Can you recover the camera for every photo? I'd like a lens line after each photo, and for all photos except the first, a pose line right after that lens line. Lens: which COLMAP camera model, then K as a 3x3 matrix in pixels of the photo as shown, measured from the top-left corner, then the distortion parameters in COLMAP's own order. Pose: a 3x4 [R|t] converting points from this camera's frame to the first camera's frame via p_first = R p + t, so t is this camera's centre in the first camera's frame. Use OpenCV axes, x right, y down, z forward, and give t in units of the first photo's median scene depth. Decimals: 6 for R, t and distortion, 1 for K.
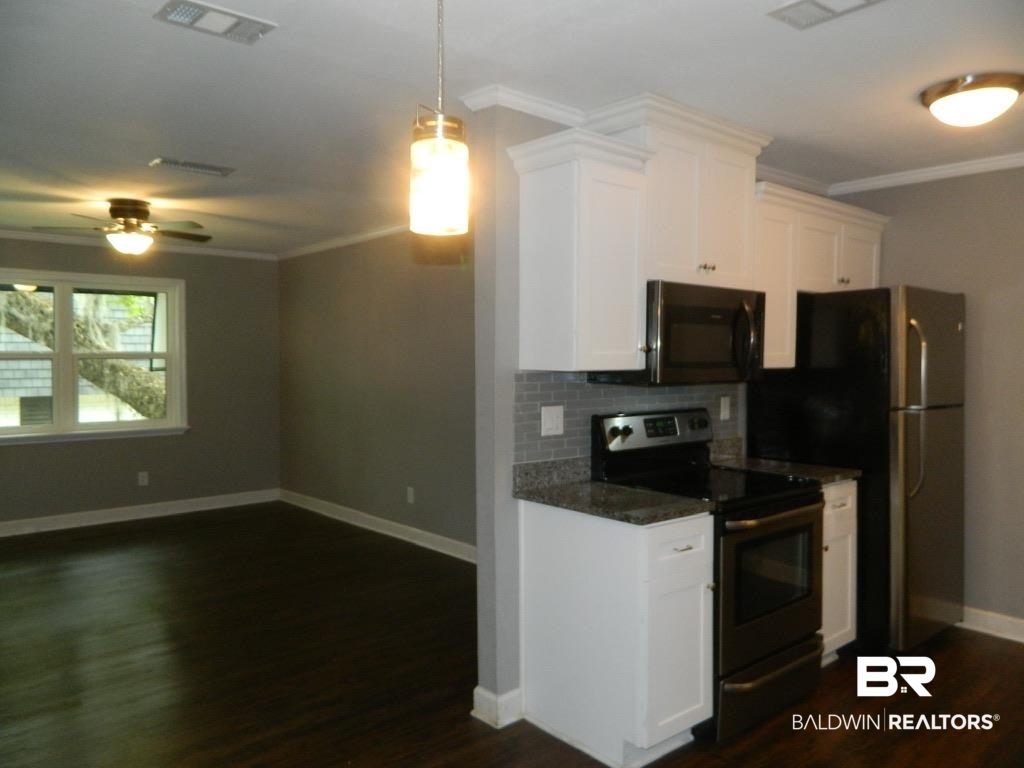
lens RADIAL K [[764.9, 0, 513.0], [0, 764.9, 378.9], [0, 0, 1]] dist [0.013277, -0.007715]
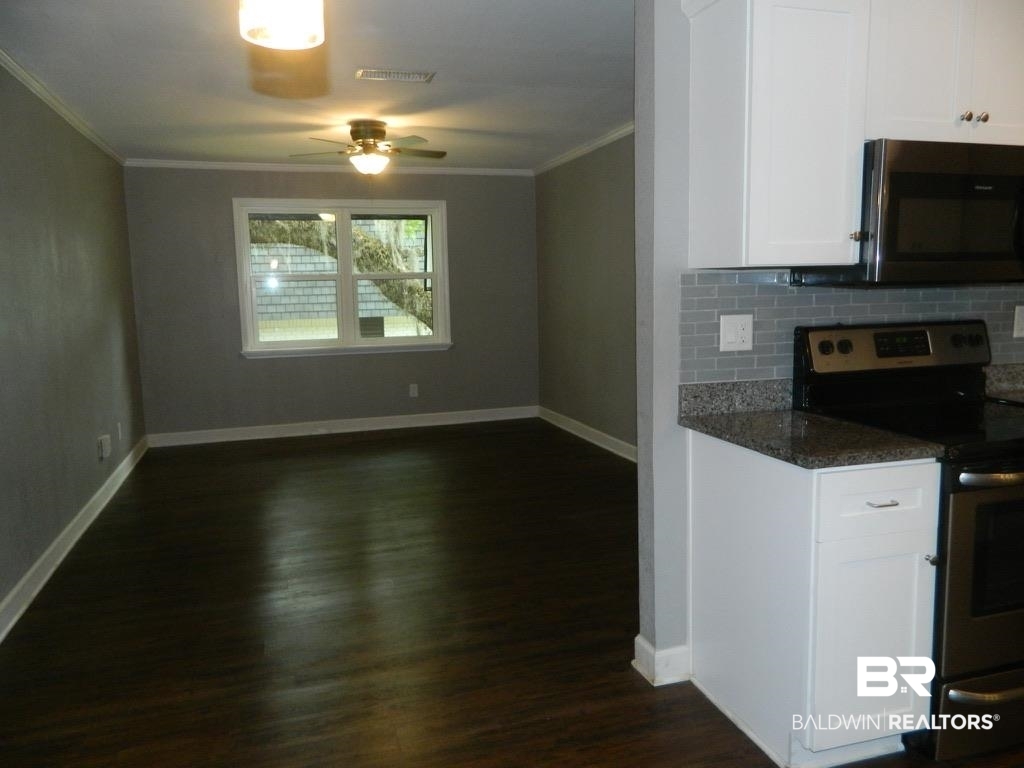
lens RADIAL K [[764.9, 0, 510.9], [0, 764.9, 376.9], [0, 0, 1]] dist [0.013277, -0.007715]
pose [[0.915343, 0.029095, -0.401622, 0.157381], [0.010003, 0.995435, 0.094912, 0.021468], [0.402551, -0.090894, 0.910874, 0.162539]]
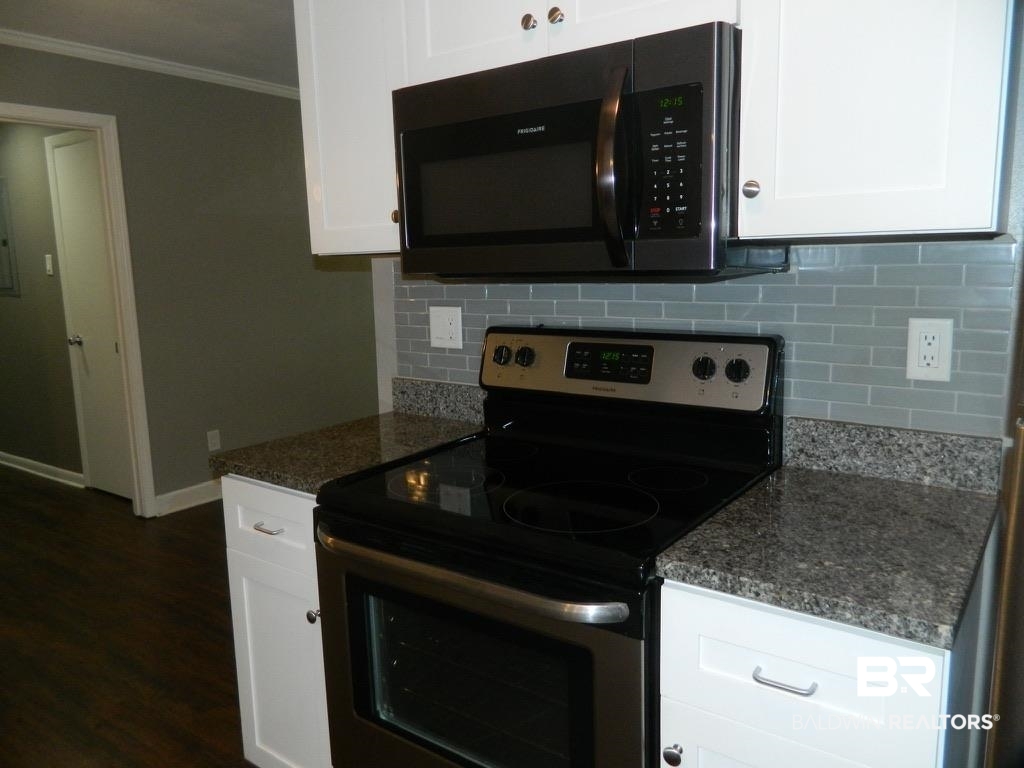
lens RADIAL K [[764.9, 0, 515.0], [0, 764.9, 382.2], [0, 0, 1]] dist [0.013277, -0.007715]
pose [[0.210409, 0.145096, -0.966786, 0.738705], [-0.003208, 0.989022, 0.147735, 0.000730], [0.977608, -0.027983, 0.208565, 0.901629]]
